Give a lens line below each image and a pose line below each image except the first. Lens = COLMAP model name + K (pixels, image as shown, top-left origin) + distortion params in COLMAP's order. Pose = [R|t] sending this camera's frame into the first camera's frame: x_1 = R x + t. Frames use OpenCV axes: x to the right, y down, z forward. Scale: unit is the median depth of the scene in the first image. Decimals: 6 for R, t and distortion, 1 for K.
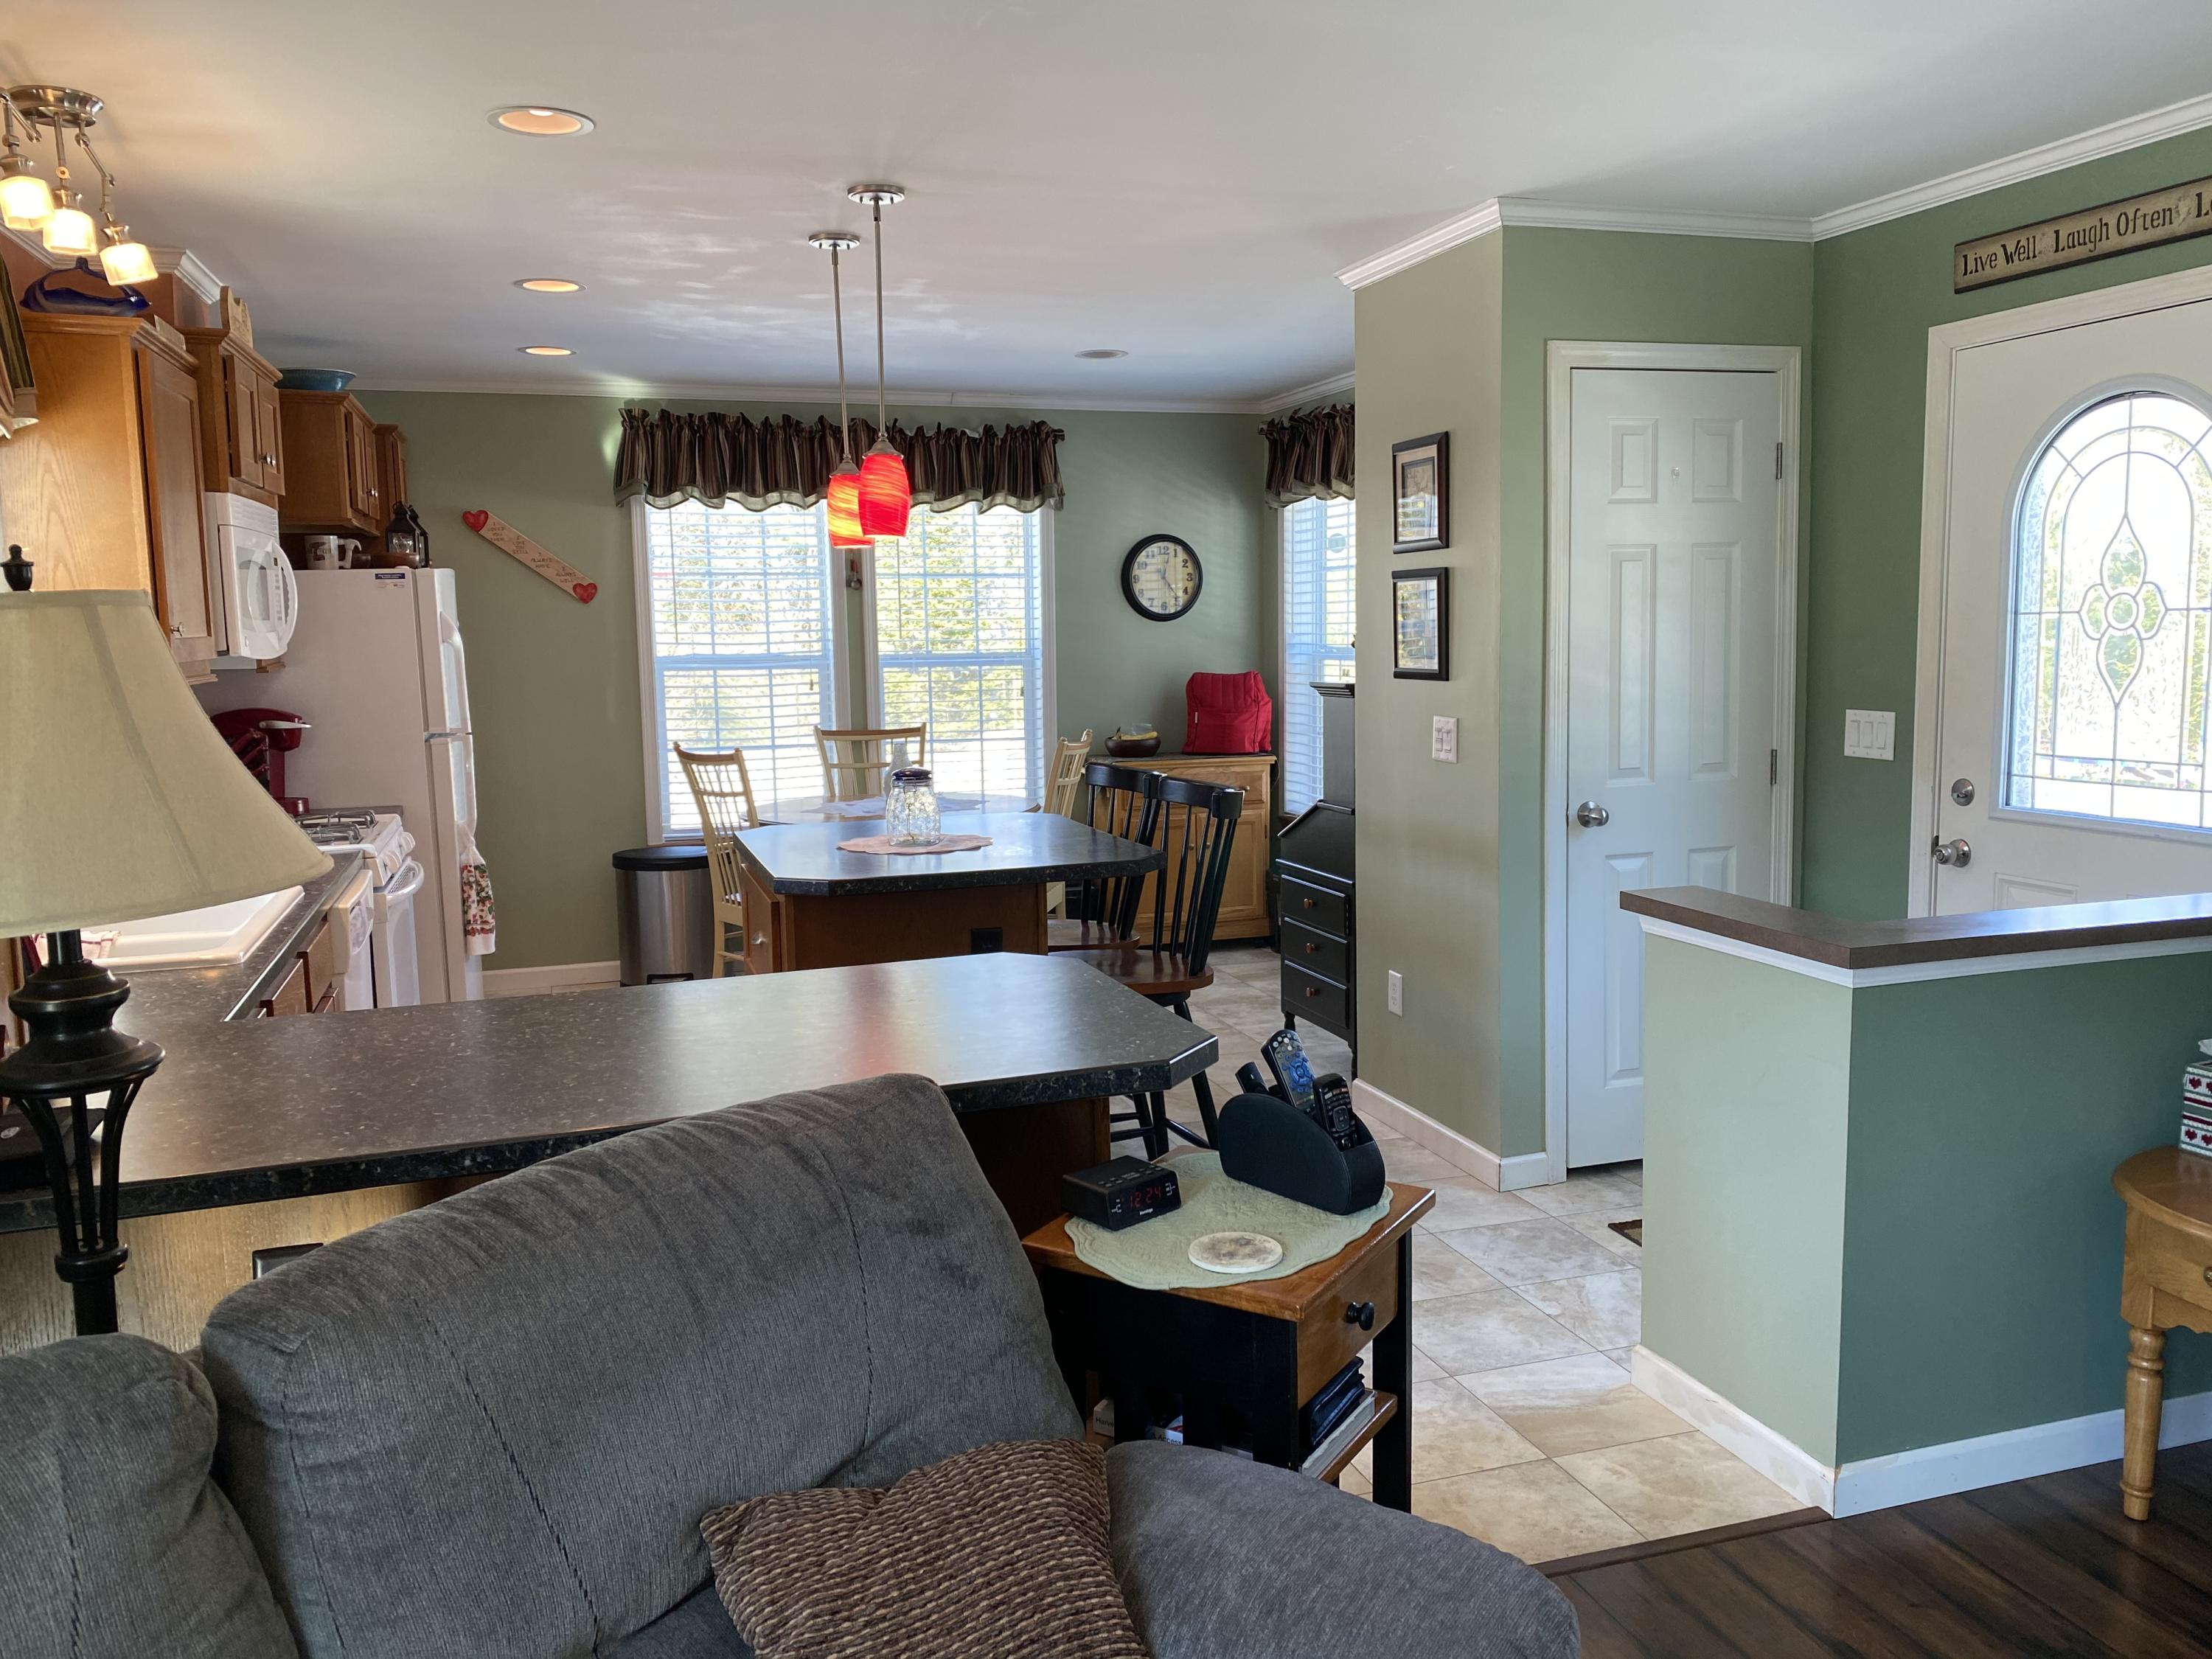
lens RADIAL K [[1629.8, 0, 1103.6], [0, 1629.8, 785.7], [0, 0, 1]] dist [0.111383, -0.269597]
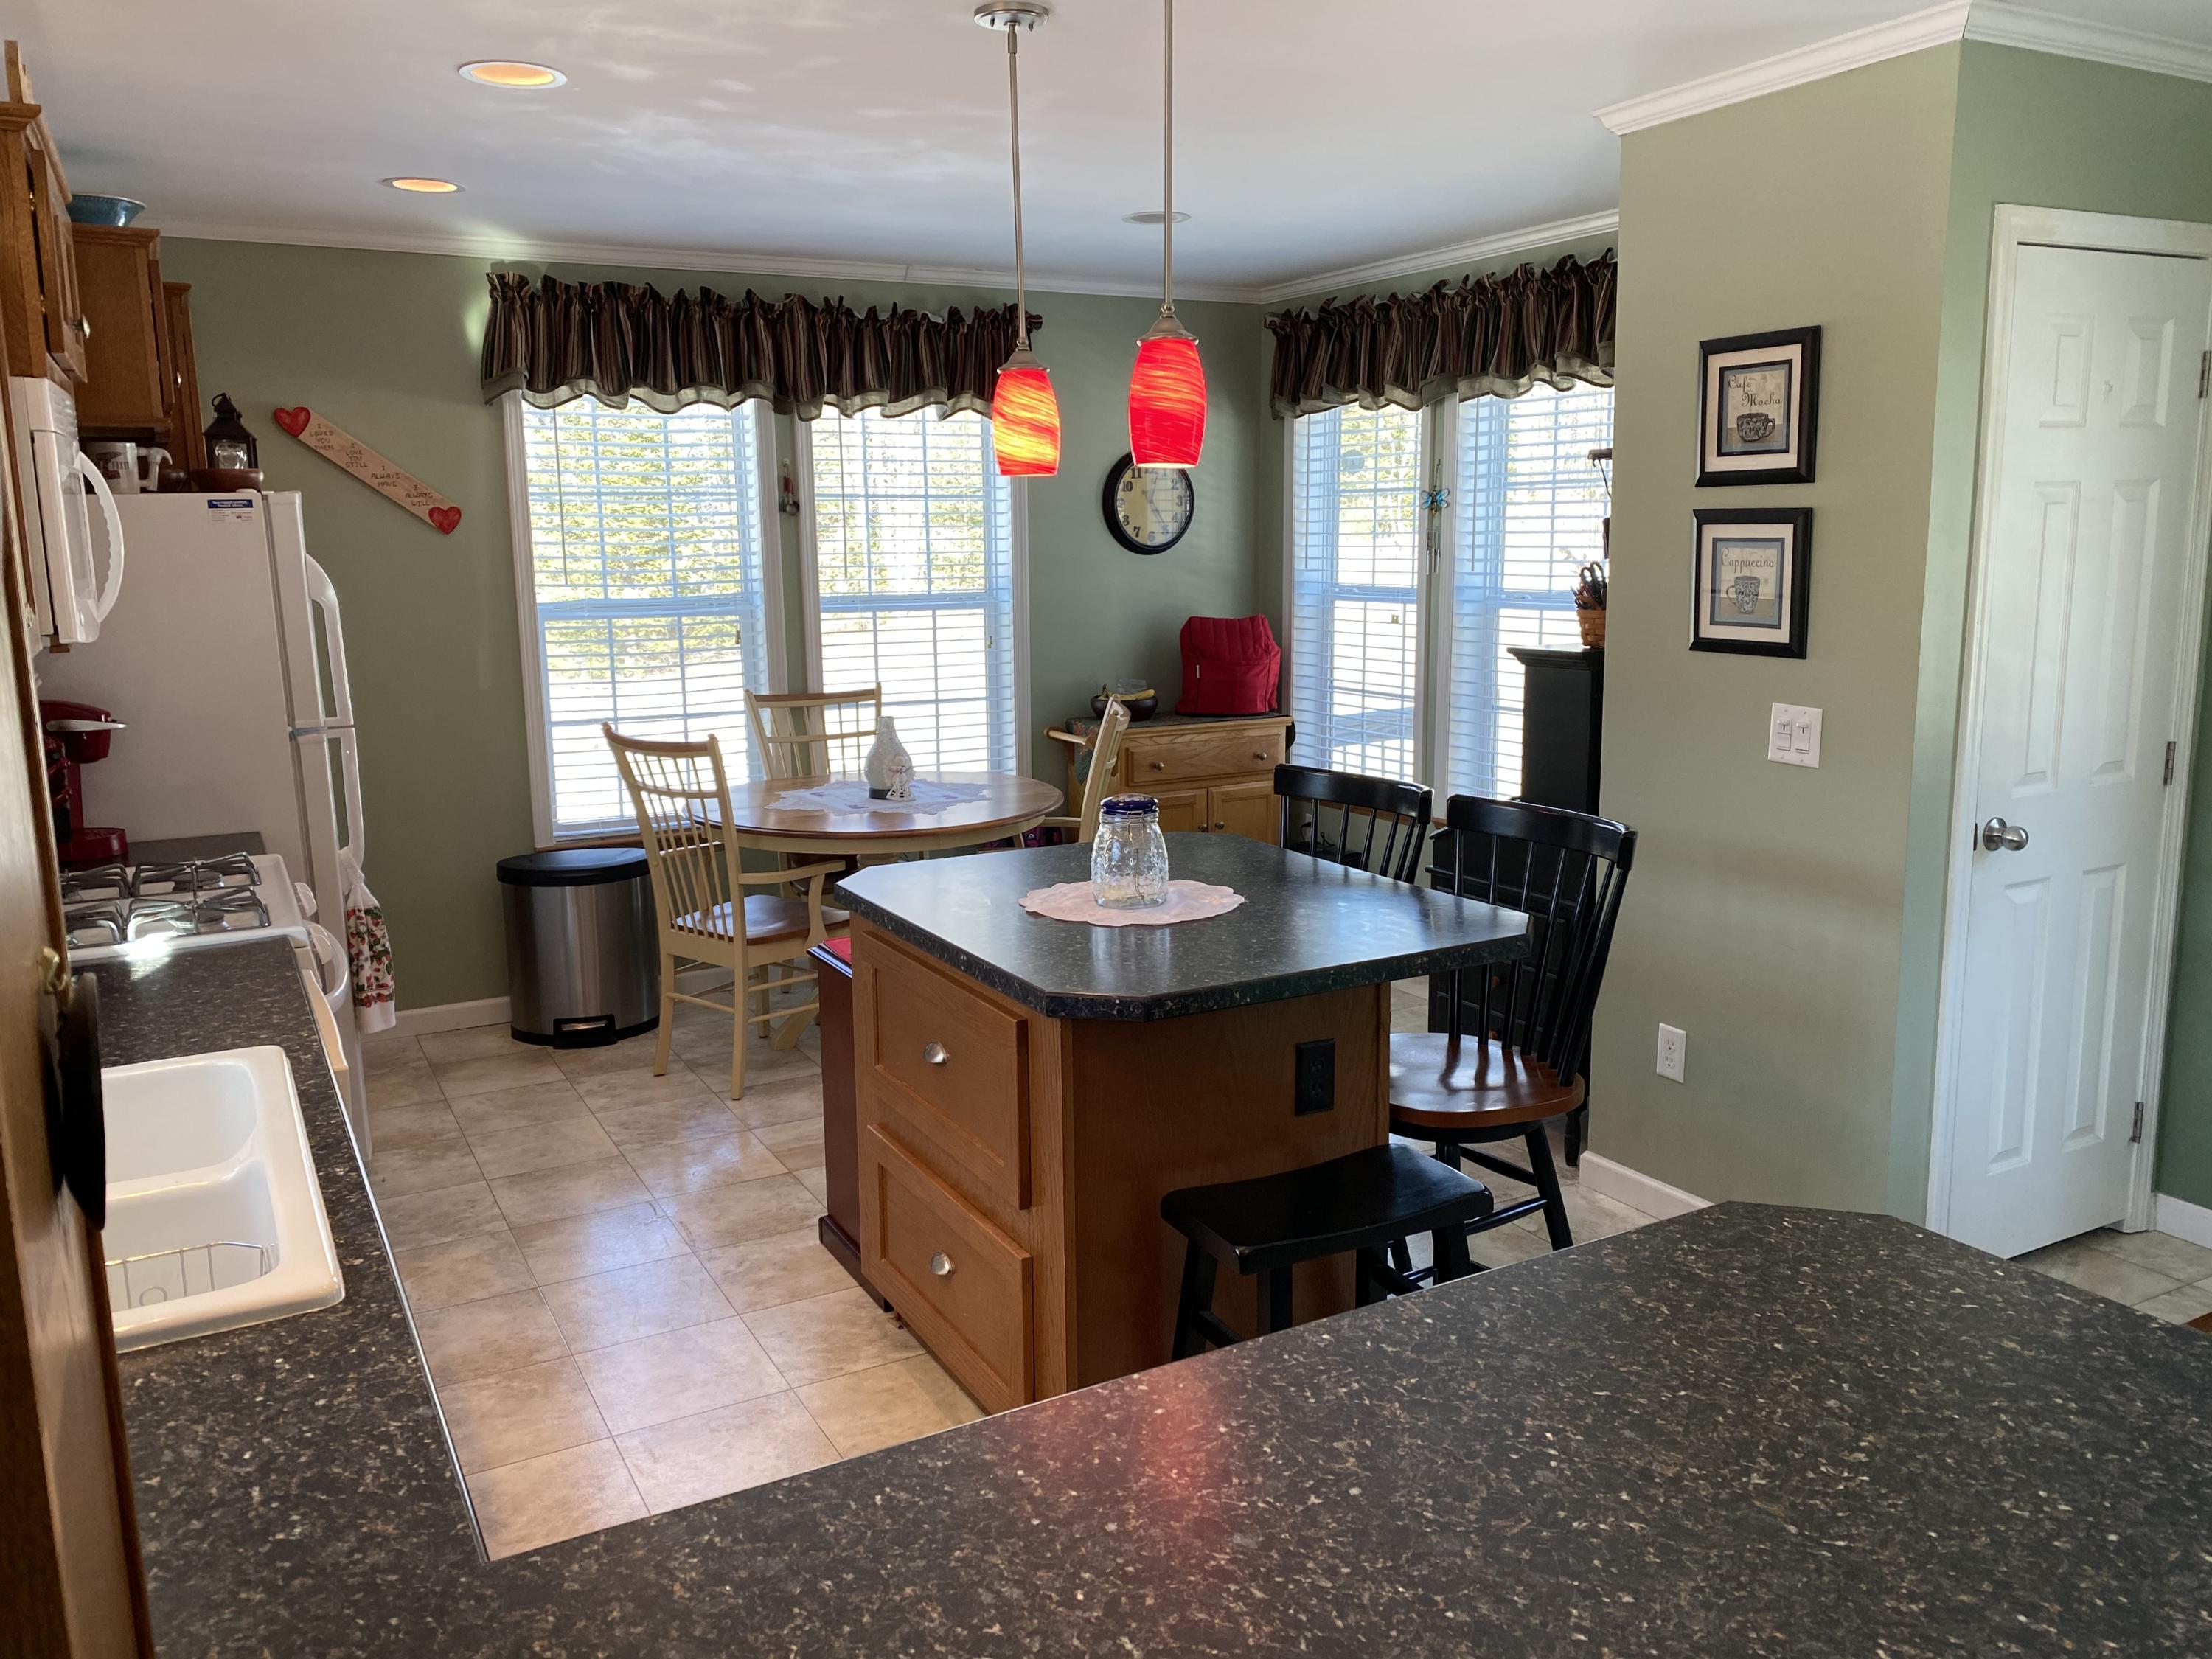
lens RADIAL K [[1680.9, 0, 1108.0], [0, 1680.9, 806.2], [0, 0, 1]] dist [0.020910, -0.013039]
pose [[0.984521, -0.024509, 0.173546, -0.153159], [0.013558, 0.997857, 0.064007, -0.031779], [-0.174742, -0.060664, 0.982744, 0.179417]]
